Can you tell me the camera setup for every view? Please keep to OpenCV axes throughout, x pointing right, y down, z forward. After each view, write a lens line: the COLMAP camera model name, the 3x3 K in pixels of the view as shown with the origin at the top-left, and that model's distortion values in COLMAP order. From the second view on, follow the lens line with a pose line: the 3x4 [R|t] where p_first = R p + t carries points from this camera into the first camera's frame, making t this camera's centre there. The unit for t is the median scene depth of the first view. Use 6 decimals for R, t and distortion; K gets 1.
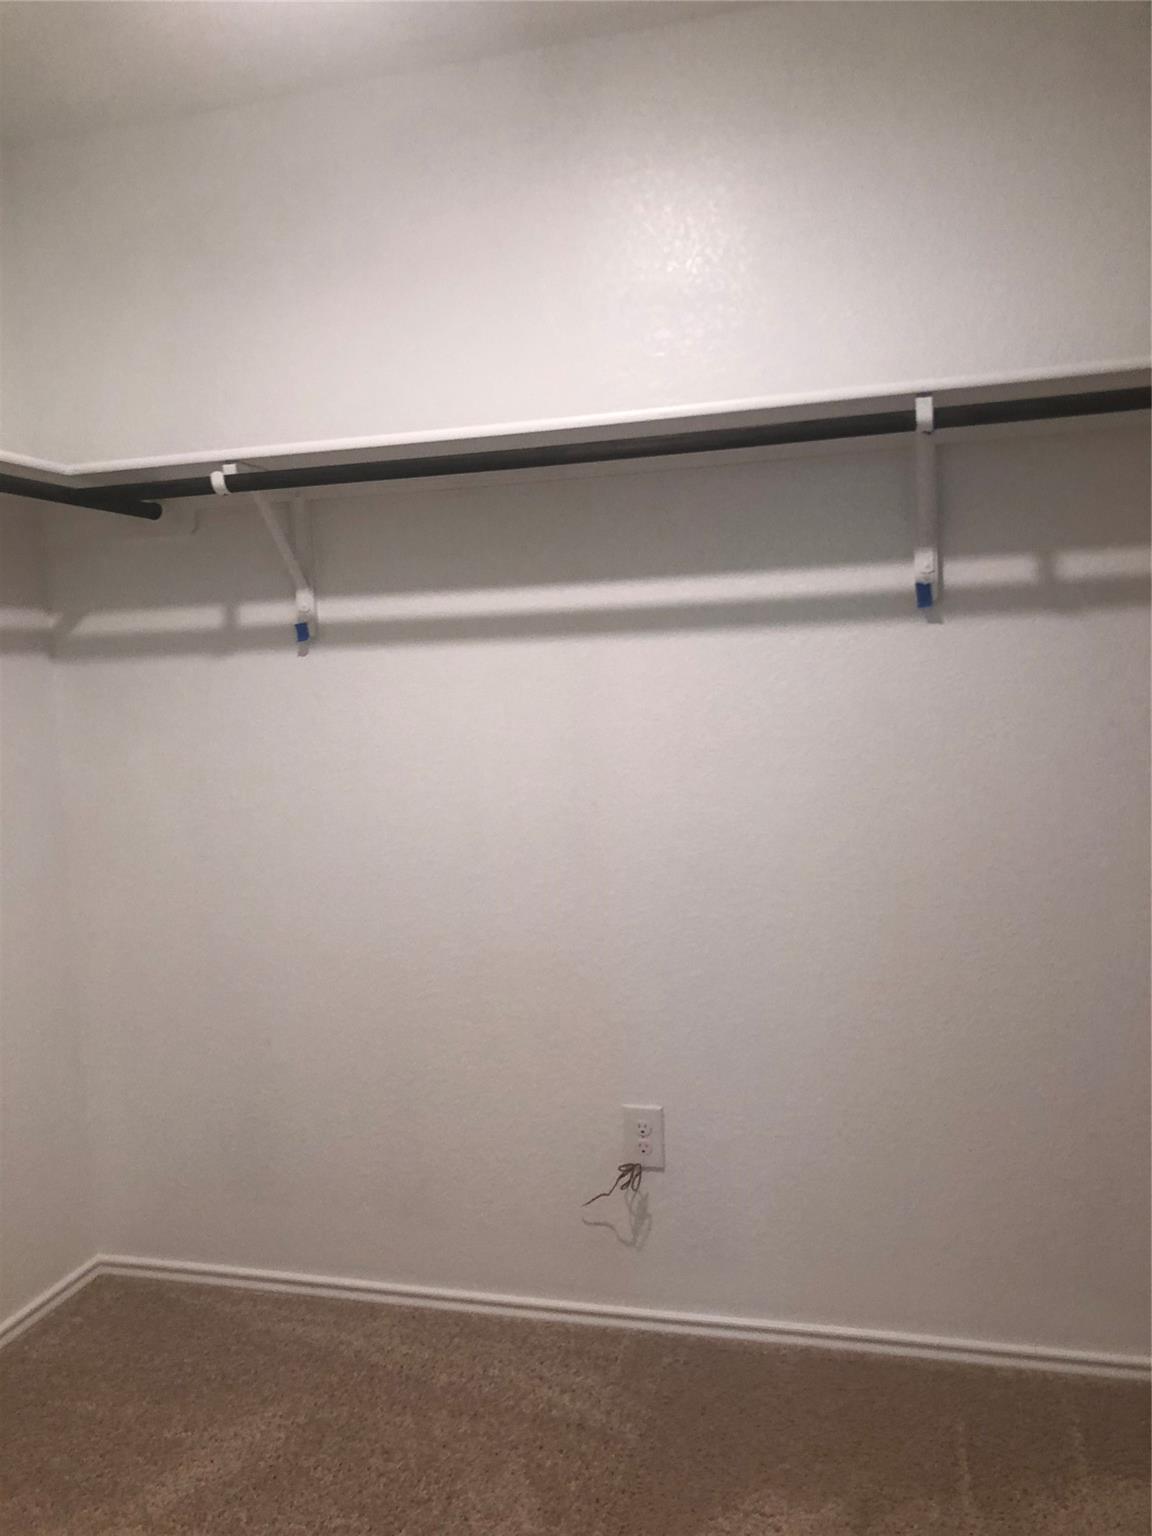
lens RADIAL K [[1234.8, 0, 576.0], [0, 1234.8, 768.0], [0, 0, 1]] dist [-0.001472, -0.109483]
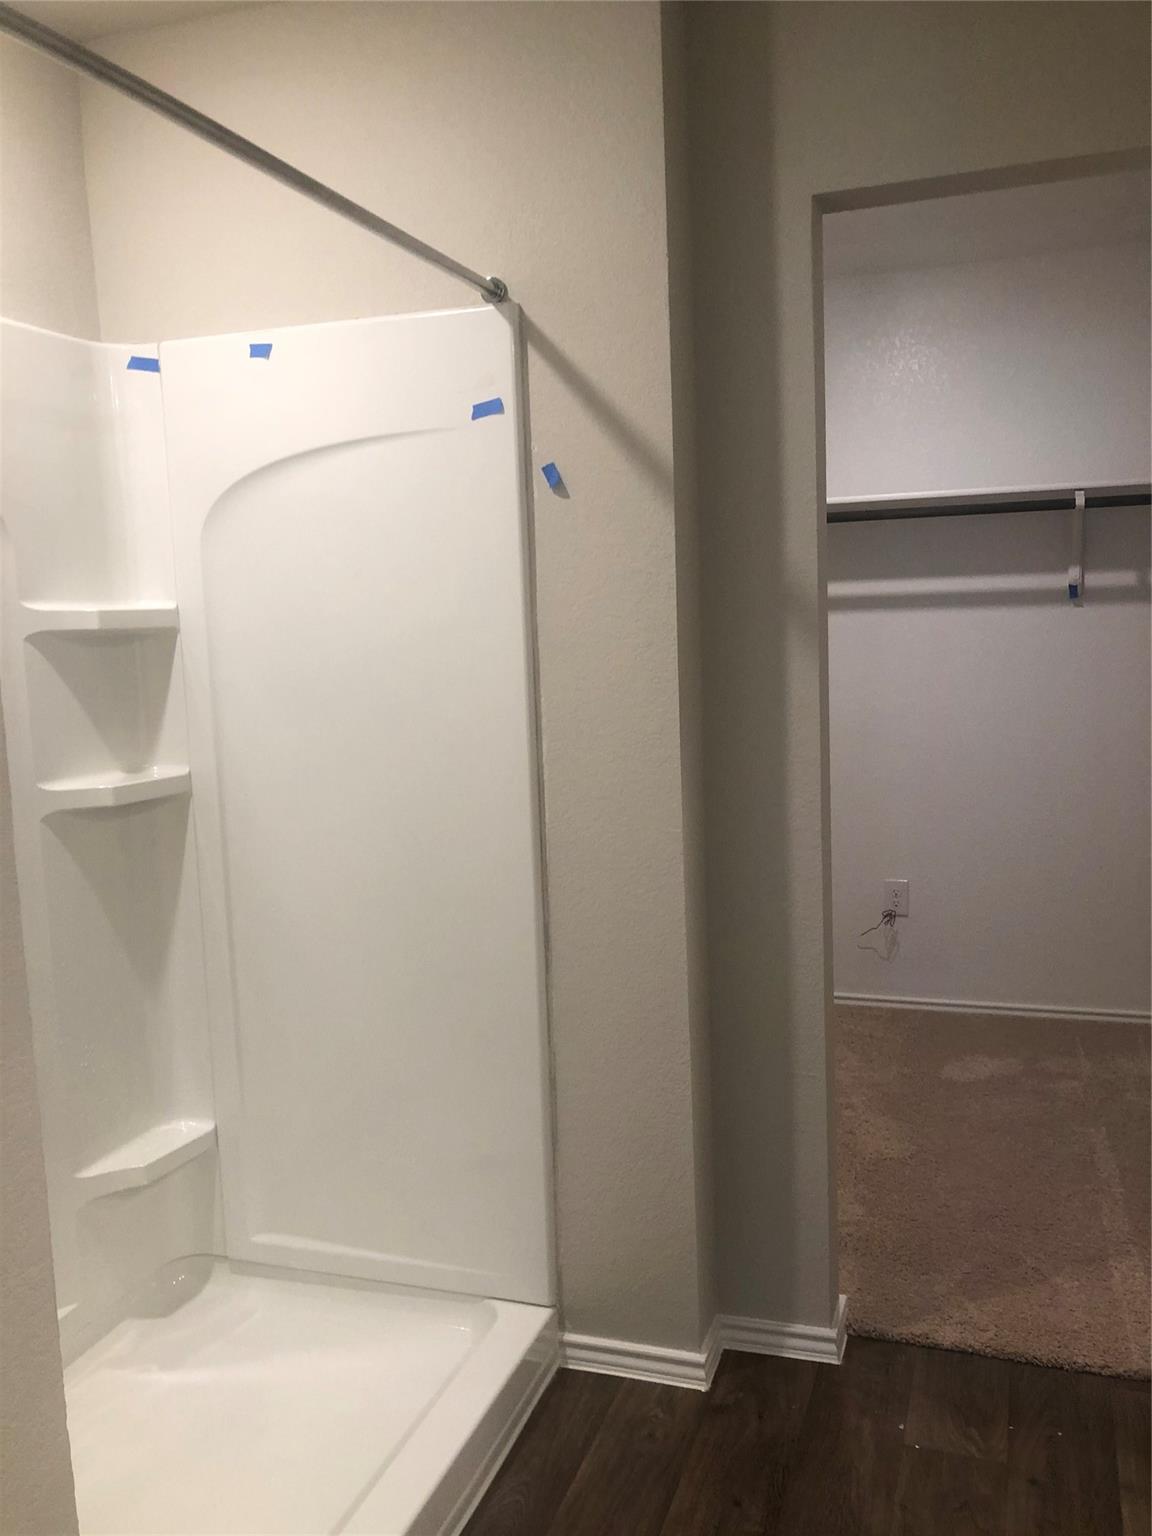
lens RADIAL K [[1234.8, 0, 576.0], [0, 1234.8, 768.0], [0, 0, 1]] dist [-0.001472, -0.109483]
pose [[0.995817, 0.035900, -0.084023, -0.282087], [-0.035738, 0.999355, 0.003440, 0.138268], [0.084092, -0.000423, 0.996458, -0.855893]]
